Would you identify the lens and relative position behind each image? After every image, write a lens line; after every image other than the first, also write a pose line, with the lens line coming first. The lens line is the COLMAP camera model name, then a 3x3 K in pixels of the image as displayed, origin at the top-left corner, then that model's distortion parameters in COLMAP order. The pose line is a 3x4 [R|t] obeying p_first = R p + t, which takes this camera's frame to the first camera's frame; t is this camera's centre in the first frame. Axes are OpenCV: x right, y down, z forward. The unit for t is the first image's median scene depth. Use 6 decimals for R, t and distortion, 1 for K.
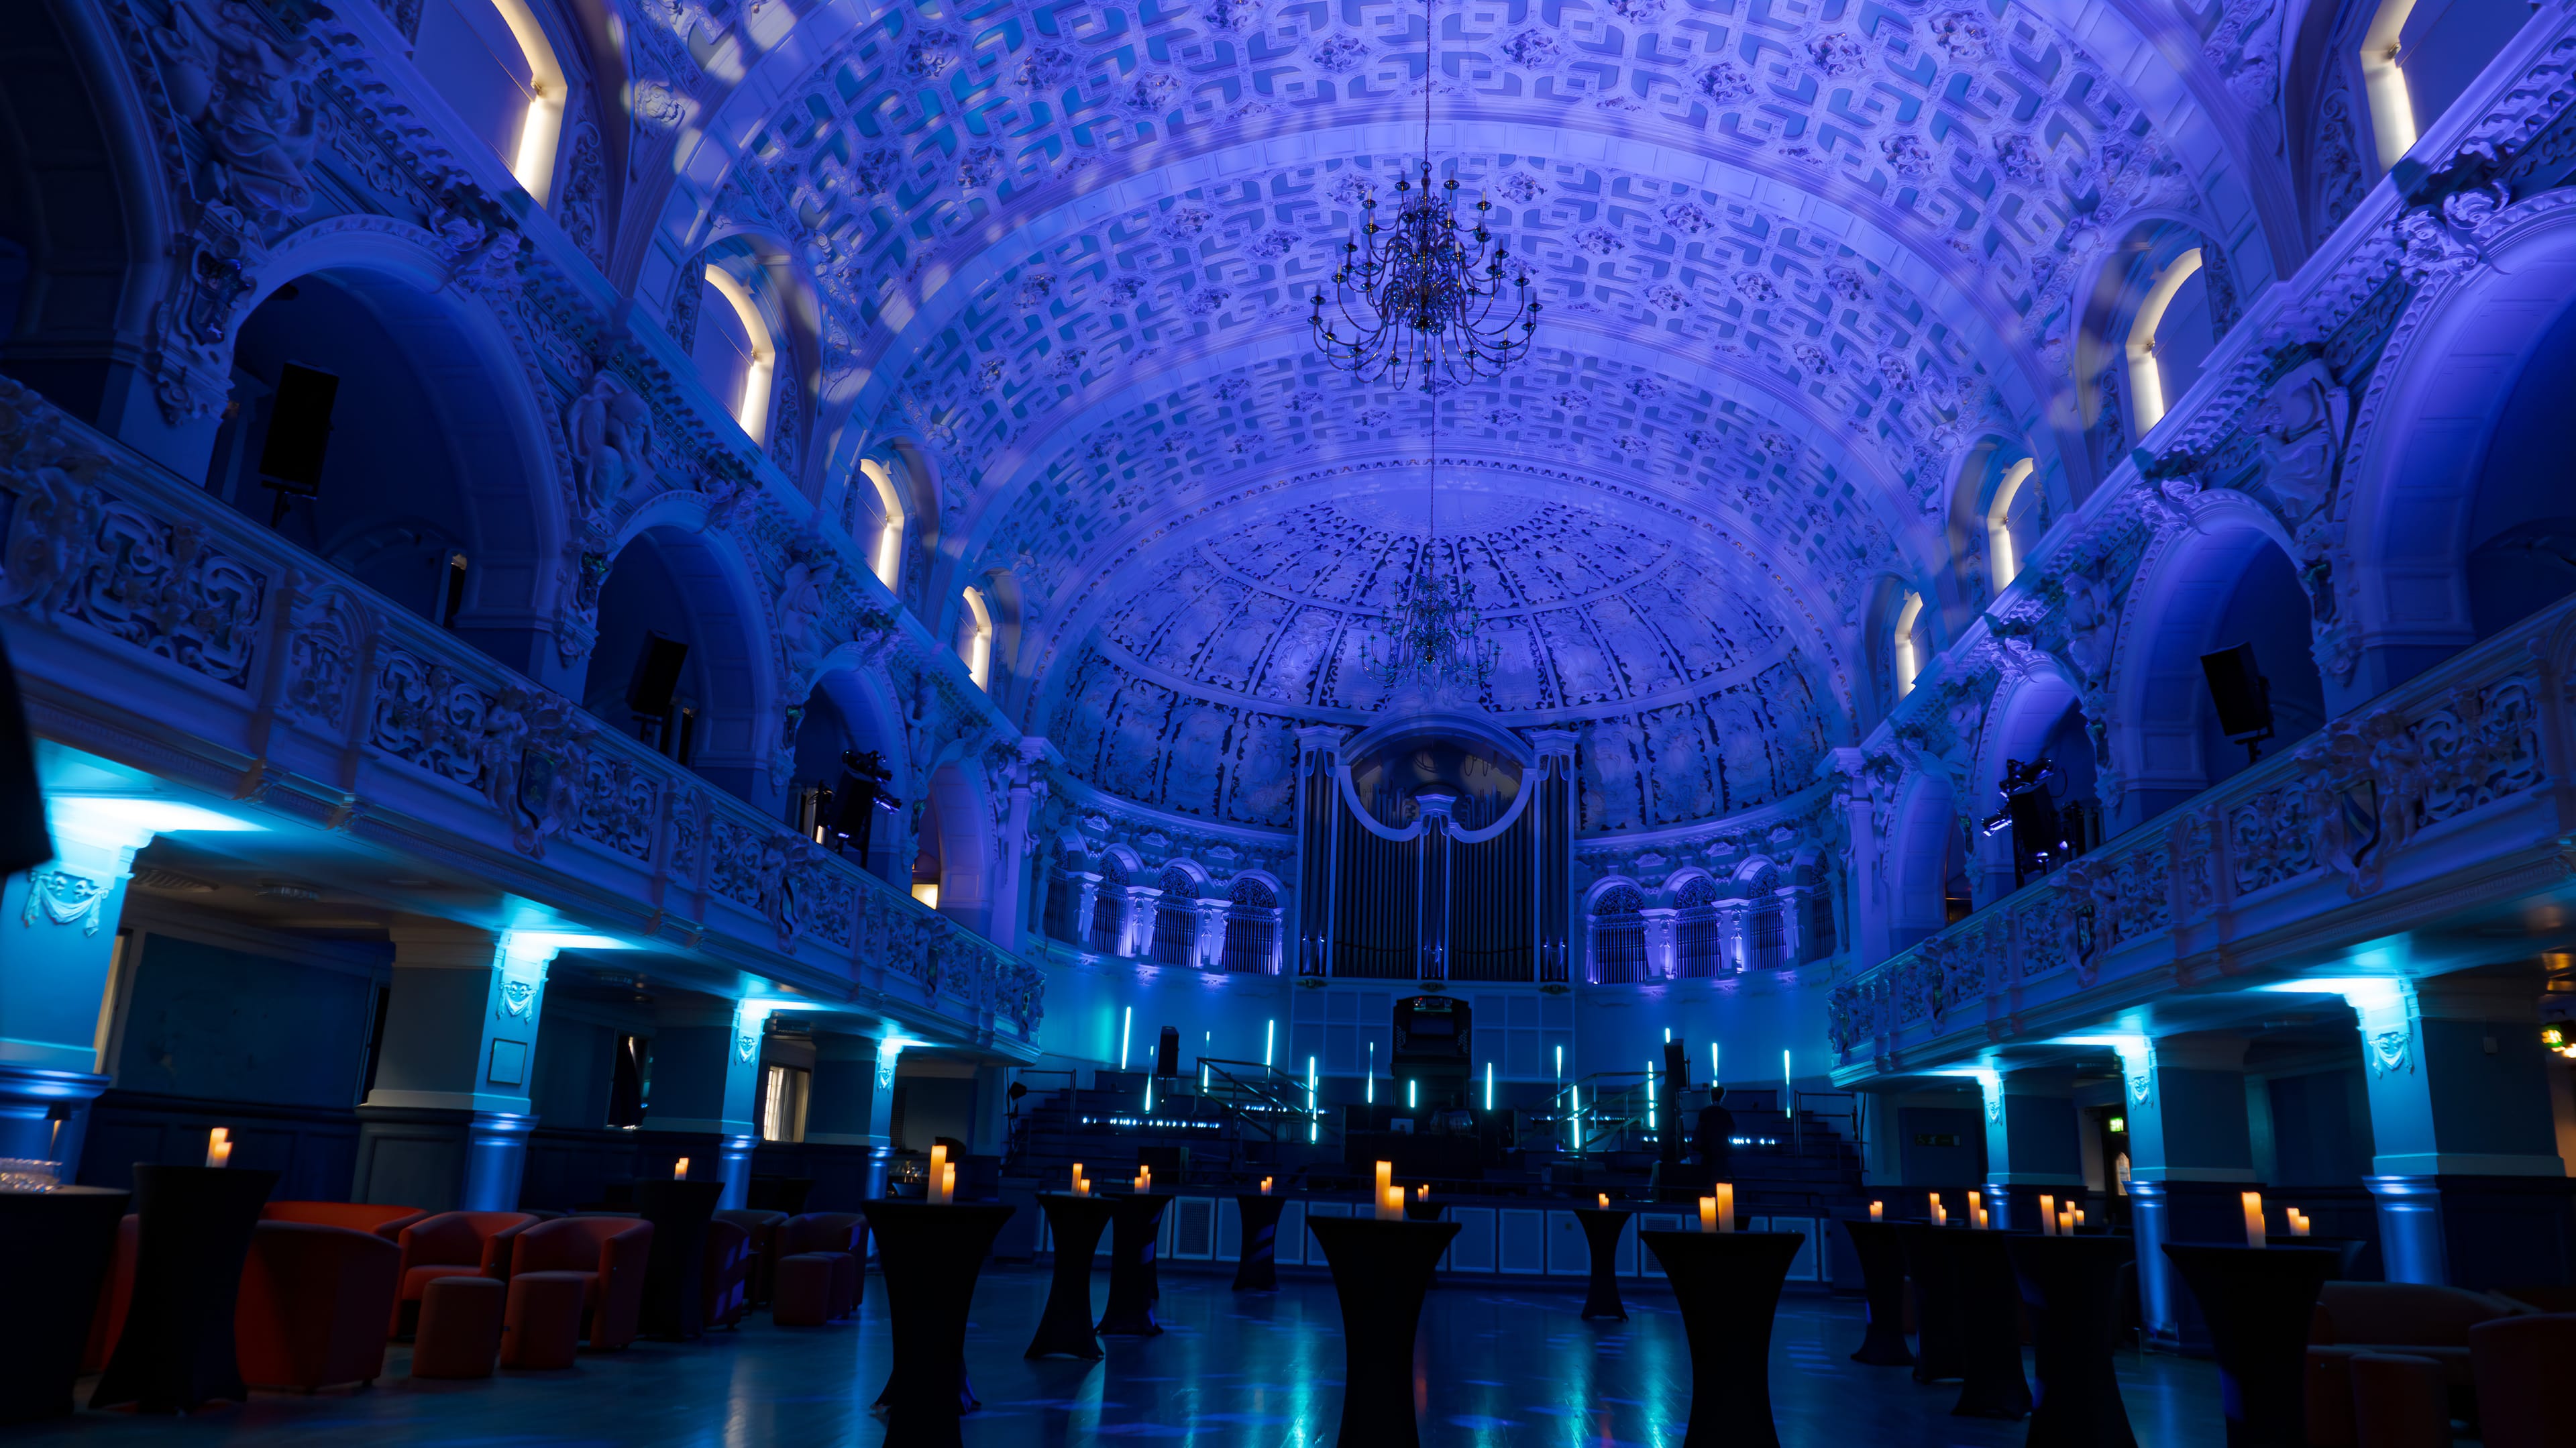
lens RADIAL K [[1813.1, 0, 1289.8], [0, 1813.1, 722.7], [0, 0, 1]] dist [-0.005130, -0.008343]
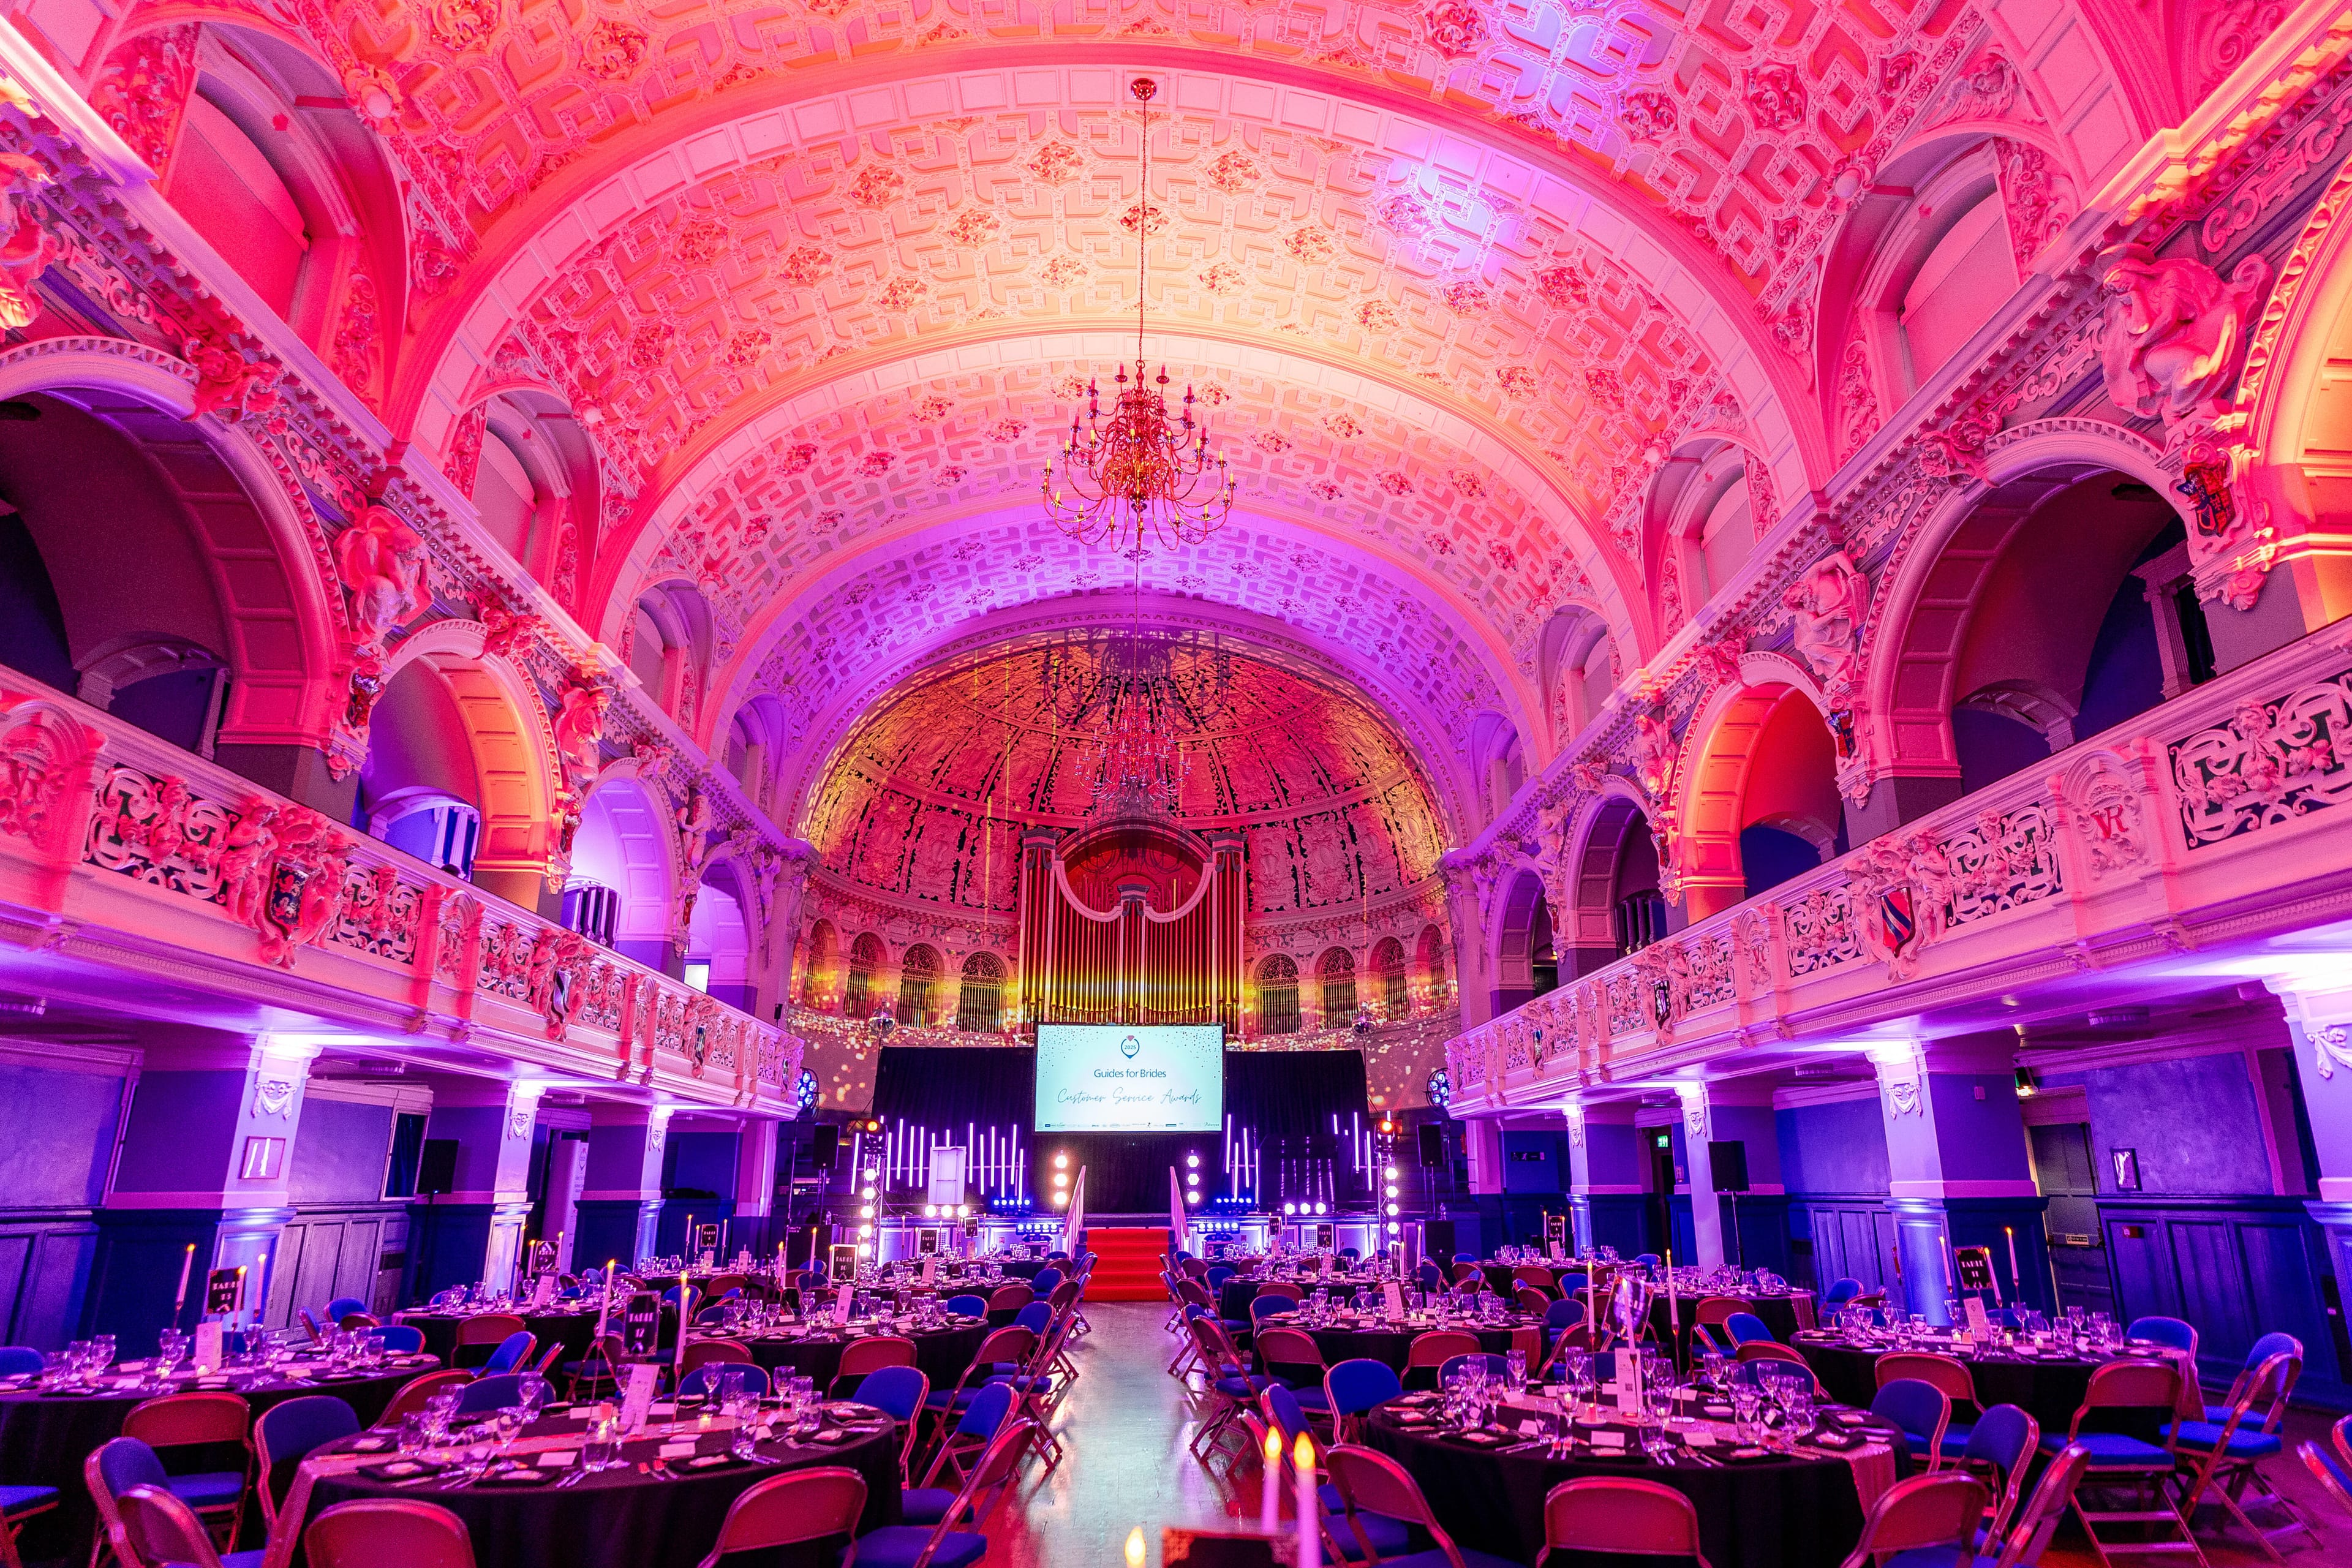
lens RADIAL K [[1401.5, 0, 1251.3], [0, 1401.5, 797.8], [0, 0, 1]] dist [-0.000864, 0.003831]
pose [[0.985481, 0.006171, 0.169673, -0.005500], [-0.003469, 0.999862, -0.016216, -0.007271], [-0.169750, 0.015392, 0.985367, 0.072840]]
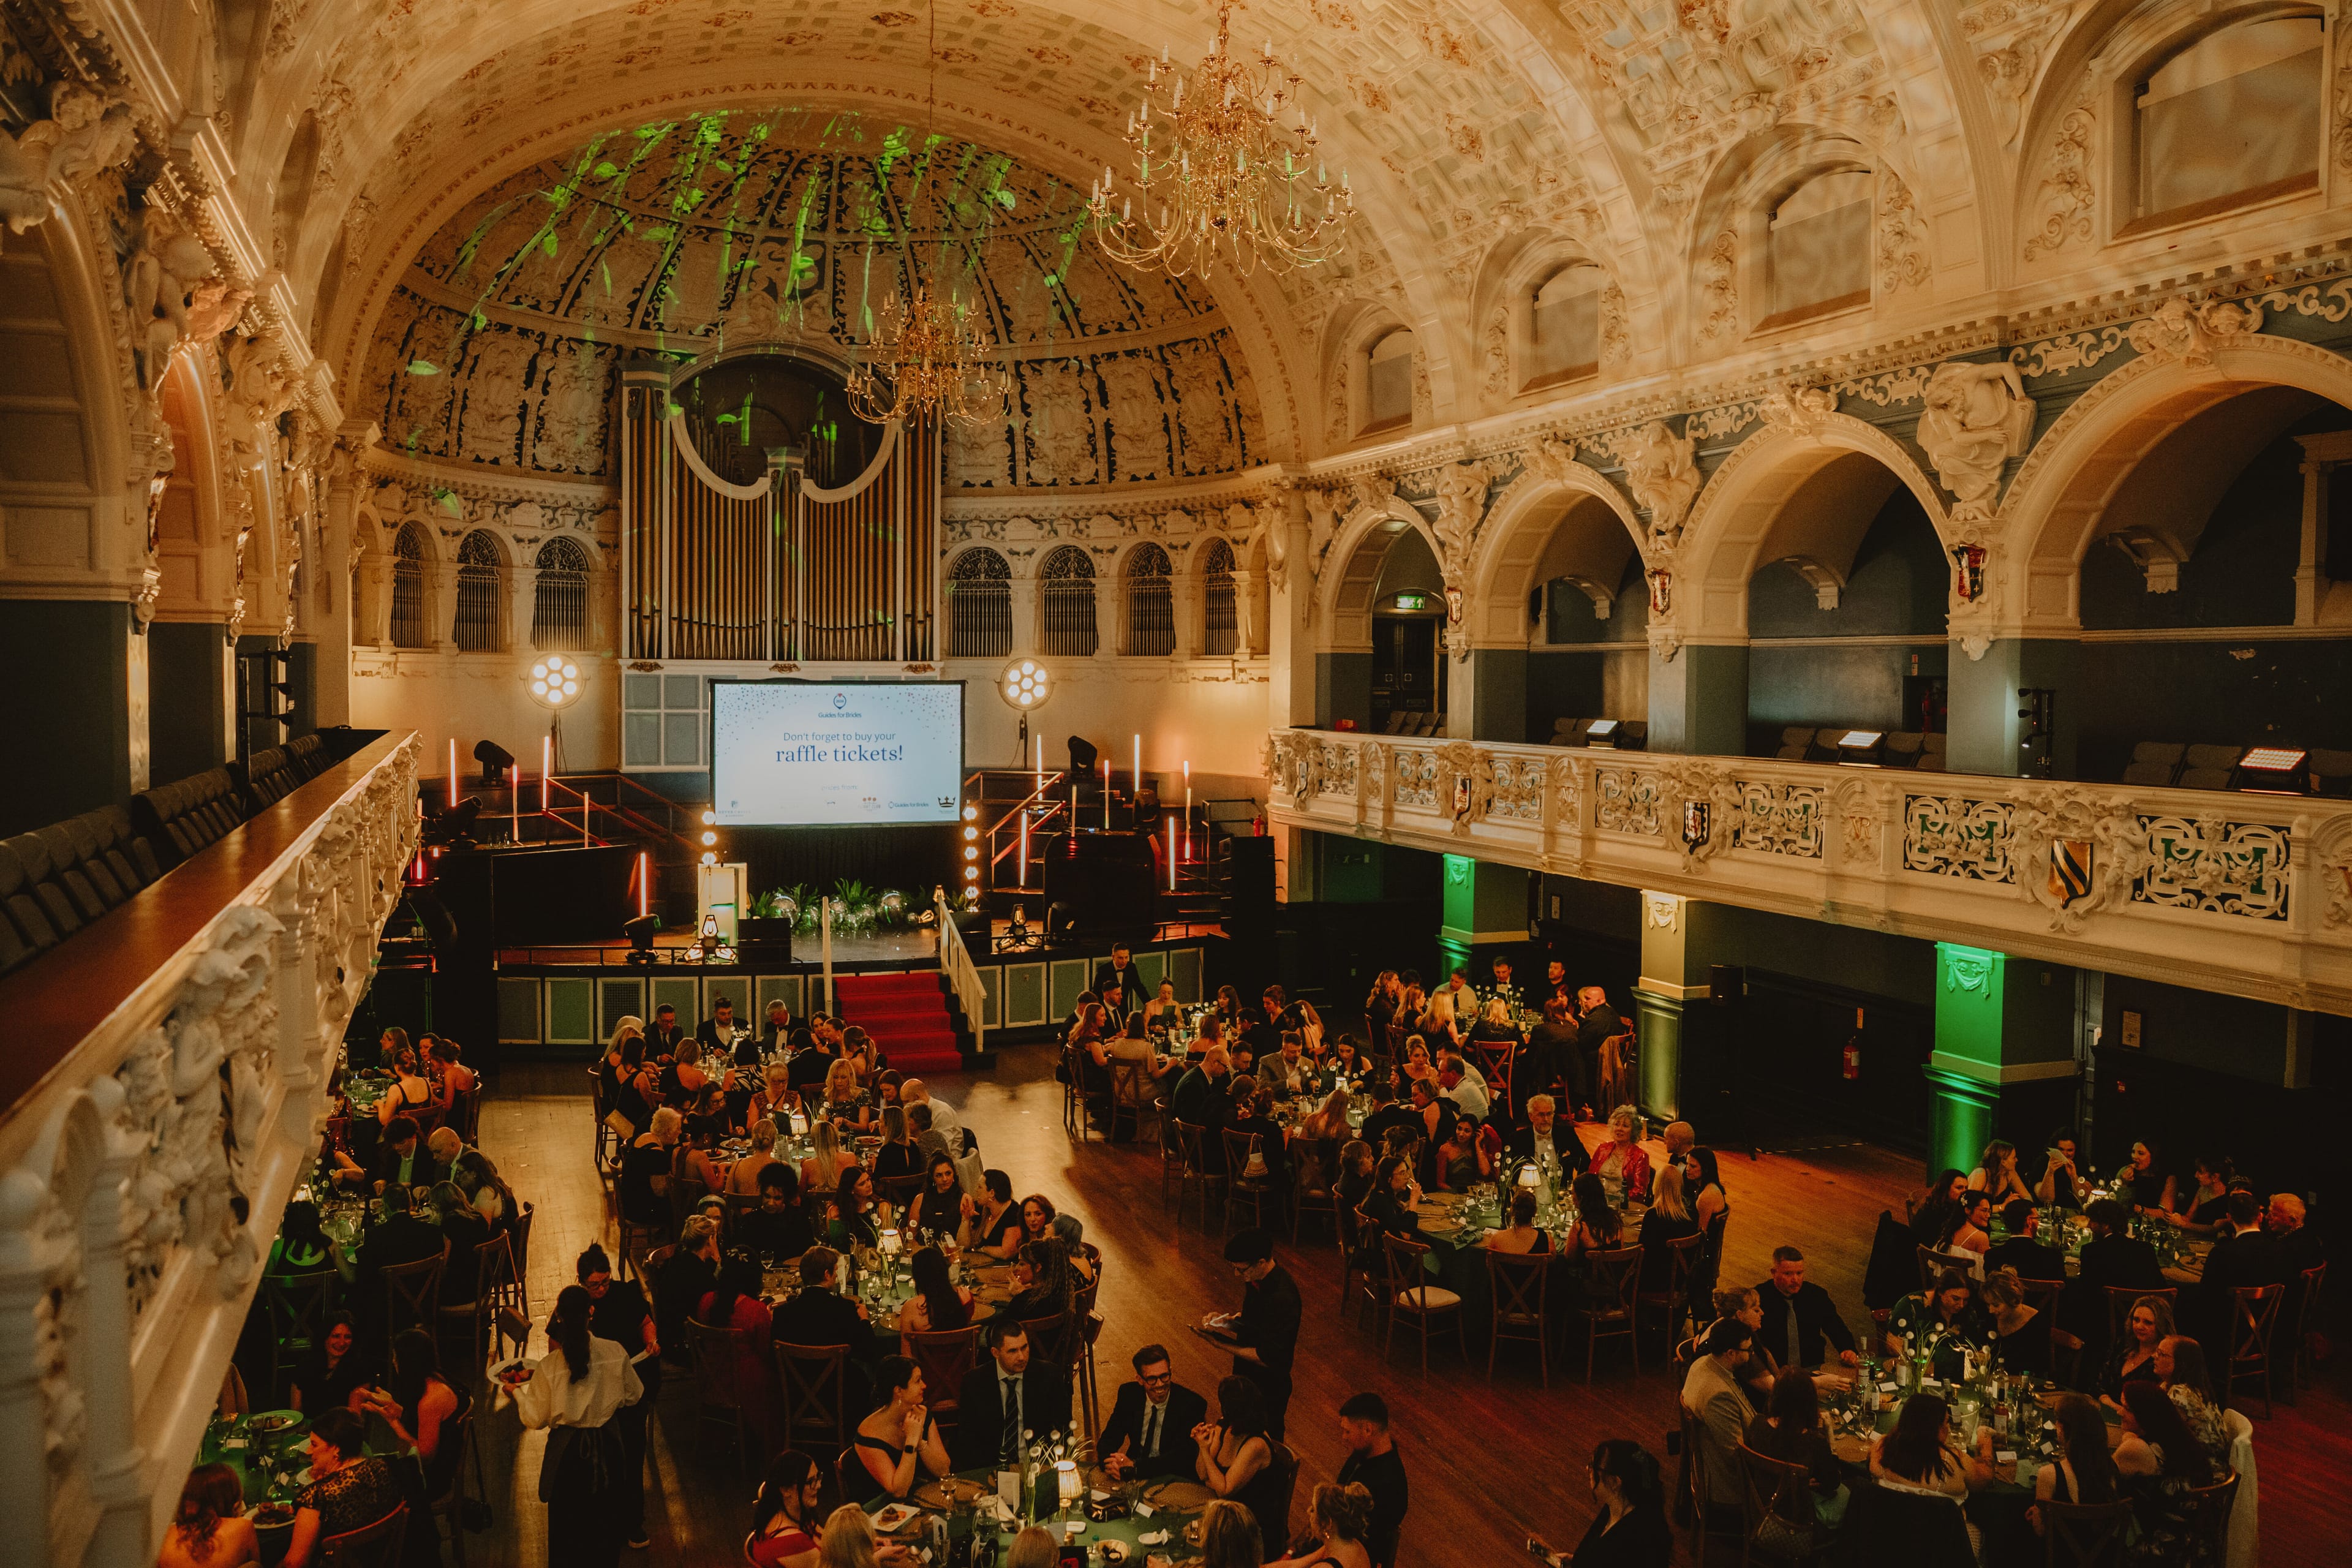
lens RADIAL K [[2007.0, 0, 1264.8], [0, 2007.0, 822.3], [0, 0, 1]] dist [-0.103244, 0.129079]
pose [[0.890686, -0.059828, 0.450666, -0.275393], [-0.094955, 0.944957, 0.313114, -0.195091], [-0.444592, -0.321680, 0.835978, 0.086877]]
